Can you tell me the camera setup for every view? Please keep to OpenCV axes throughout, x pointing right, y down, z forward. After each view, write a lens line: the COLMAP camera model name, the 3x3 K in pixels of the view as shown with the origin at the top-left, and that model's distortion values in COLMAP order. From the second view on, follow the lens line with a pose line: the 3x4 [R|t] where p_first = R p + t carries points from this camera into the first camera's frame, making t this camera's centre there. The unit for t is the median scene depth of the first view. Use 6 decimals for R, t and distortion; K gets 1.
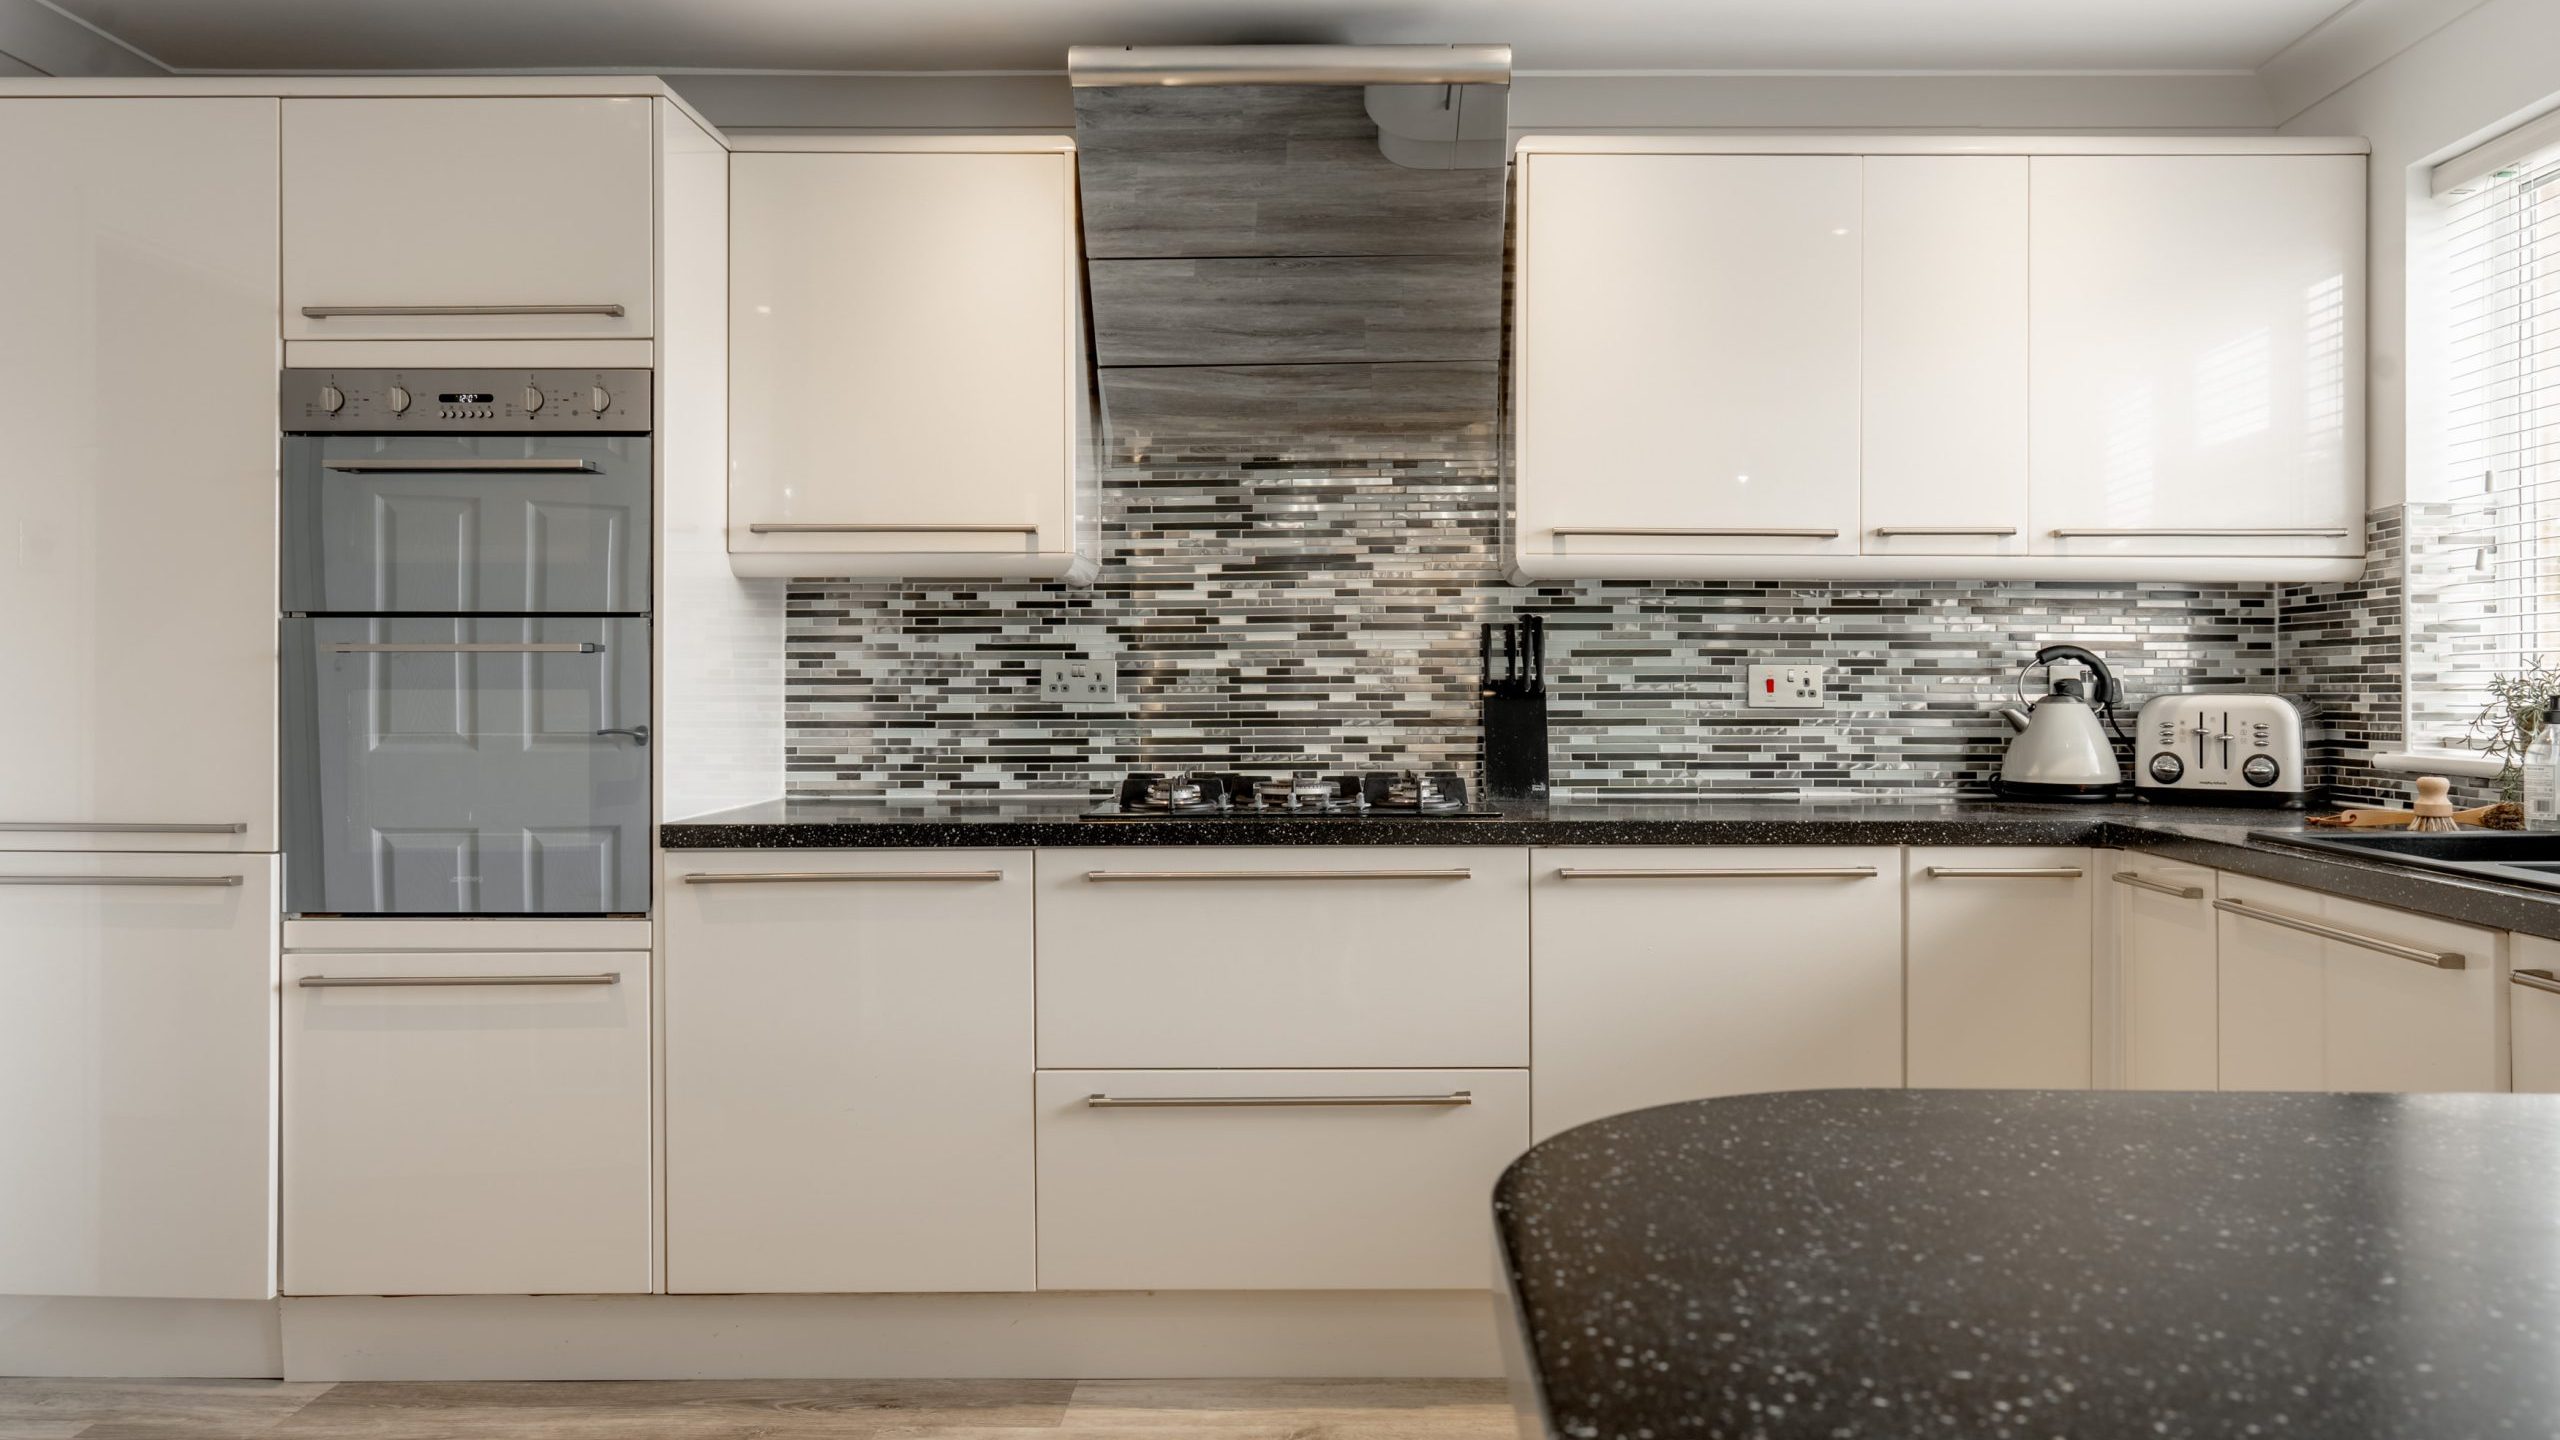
lens RADIAL K [[1731.5, 0, 1352.6], [0, 1731.5, 689.2], [0, 0, 1]] dist [-0.003180, -0.000106]
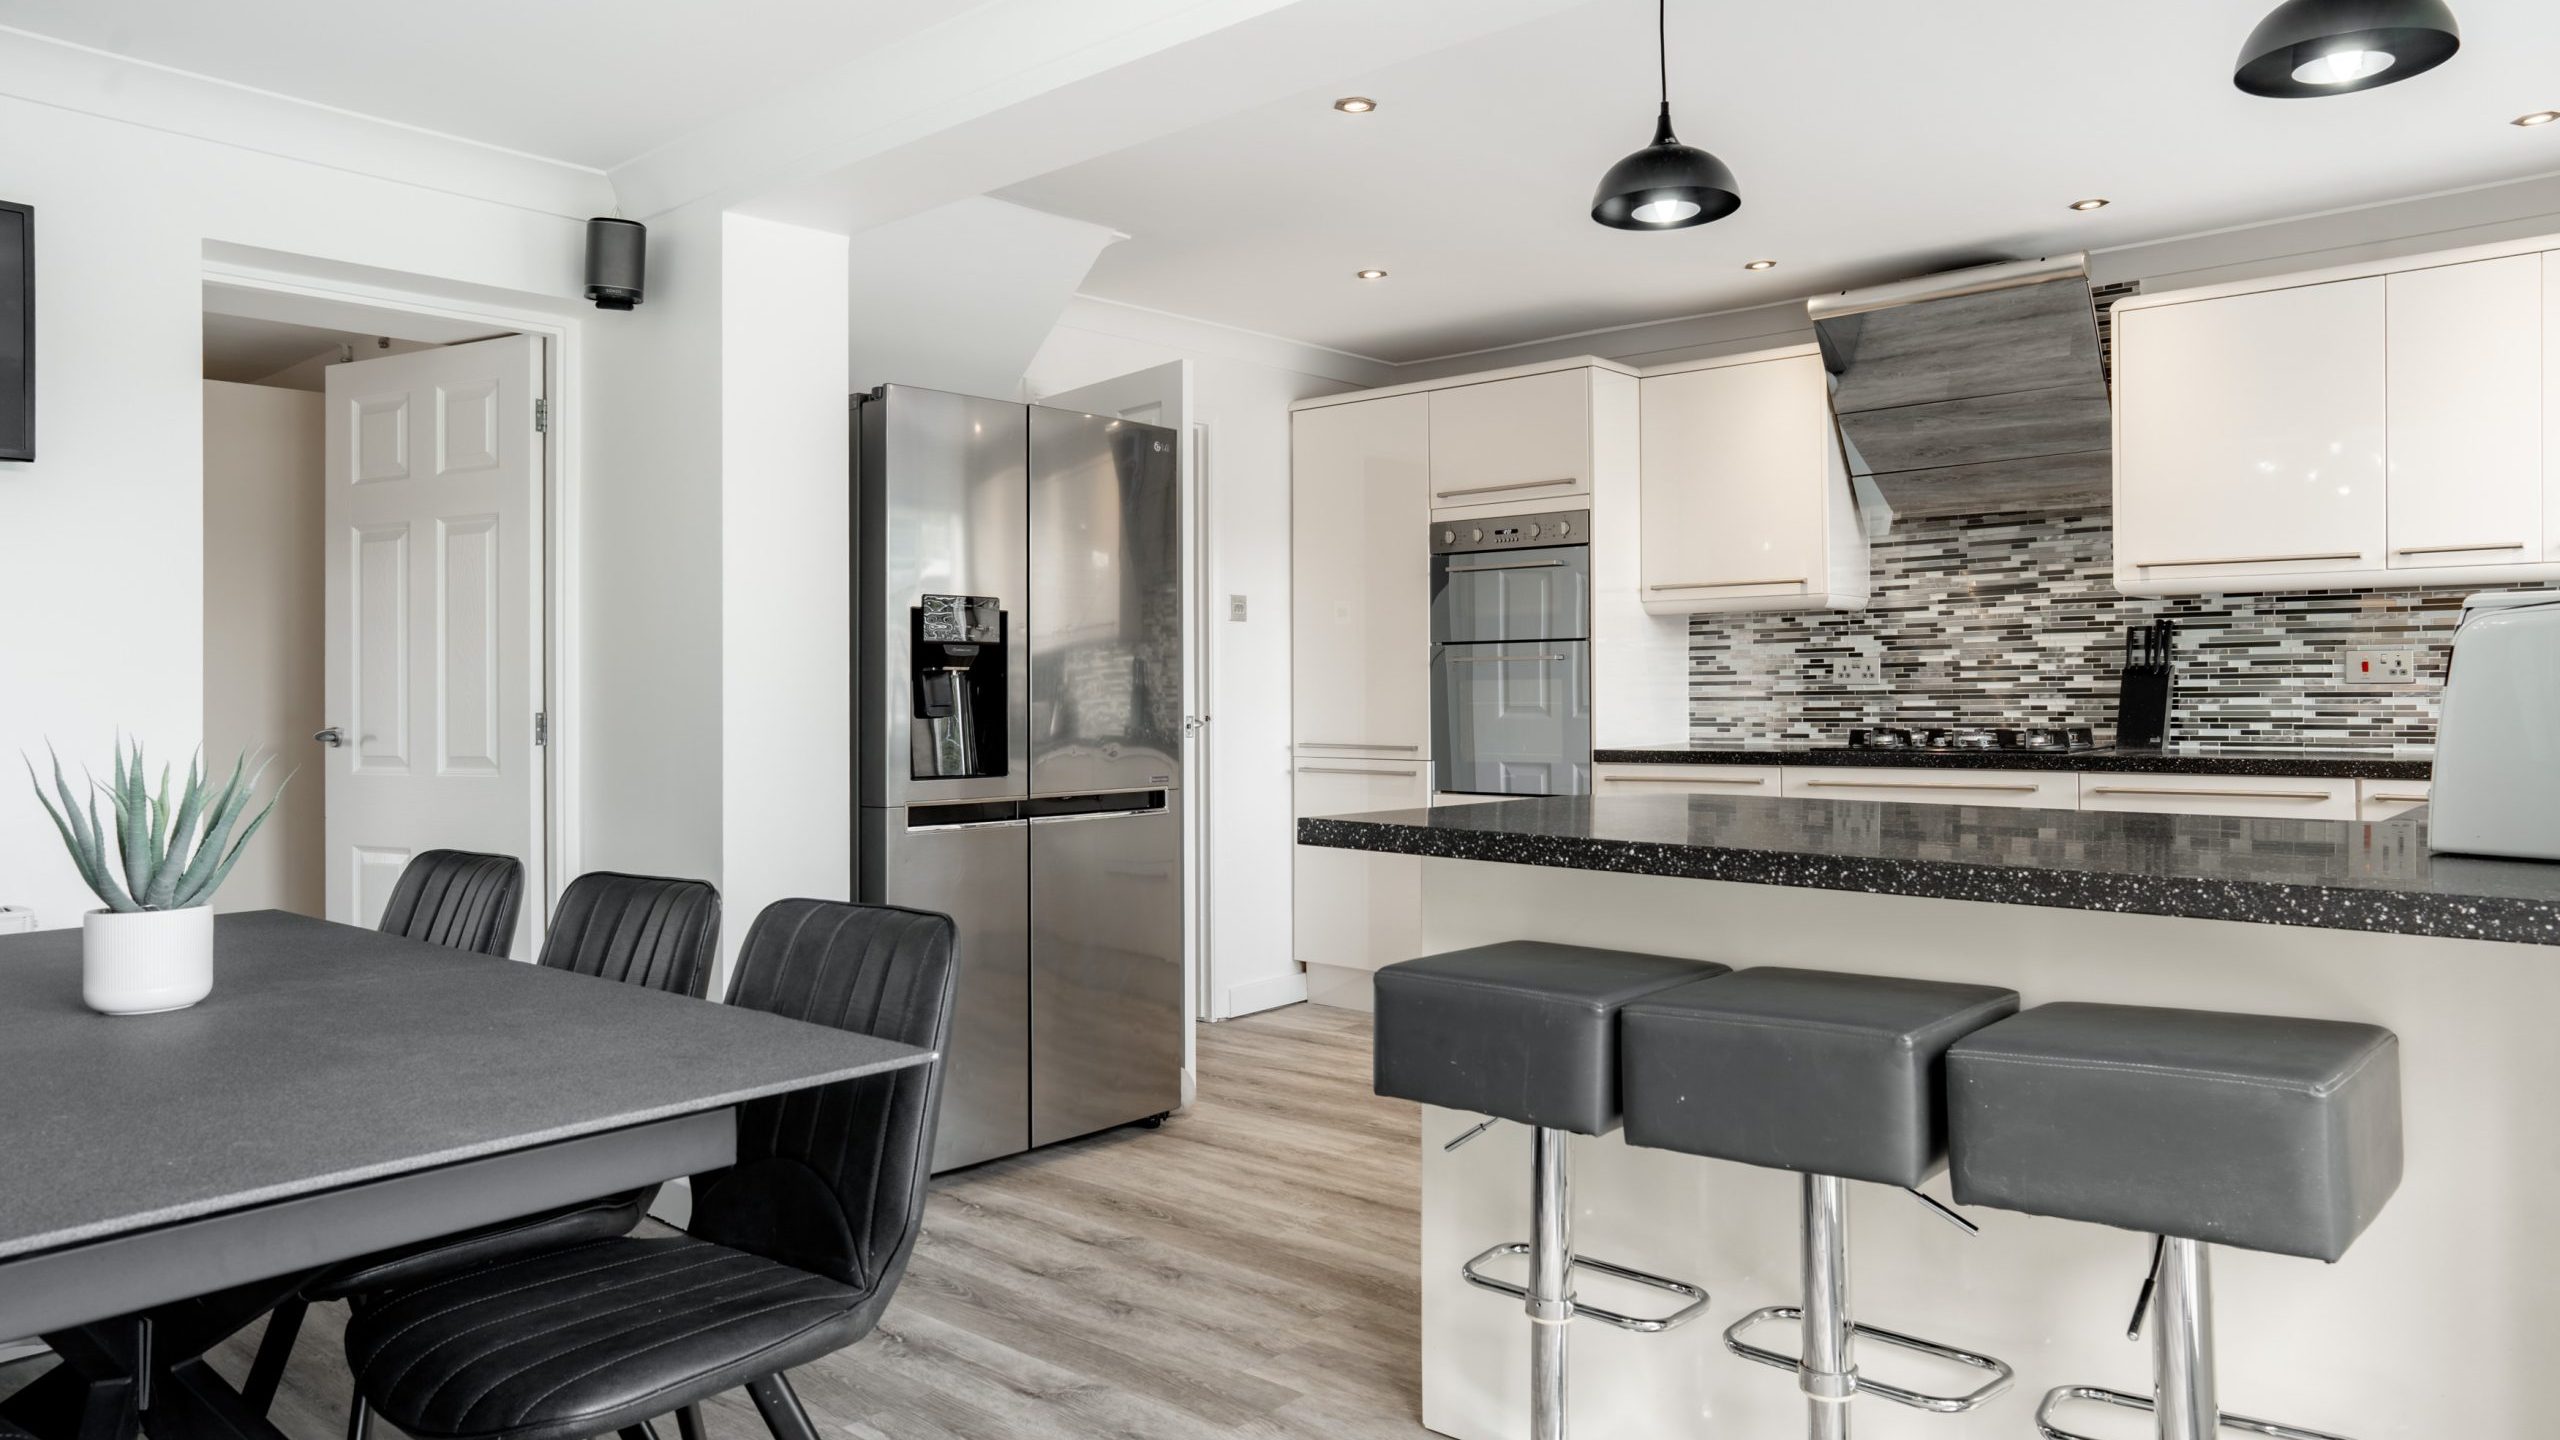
lens RADIAL K [[1701.1, 0, 1279.8], [0, 1701.1, 681.3], [0, 0, 1]] dist [0.000294, 0.001678]
pose [[0.753281, -0.010386, -0.657616, 0.471139], [0.010272, 0.999939, -0.004027, 0.005827], [0.657618, -0.003721, 0.753342, -0.525045]]
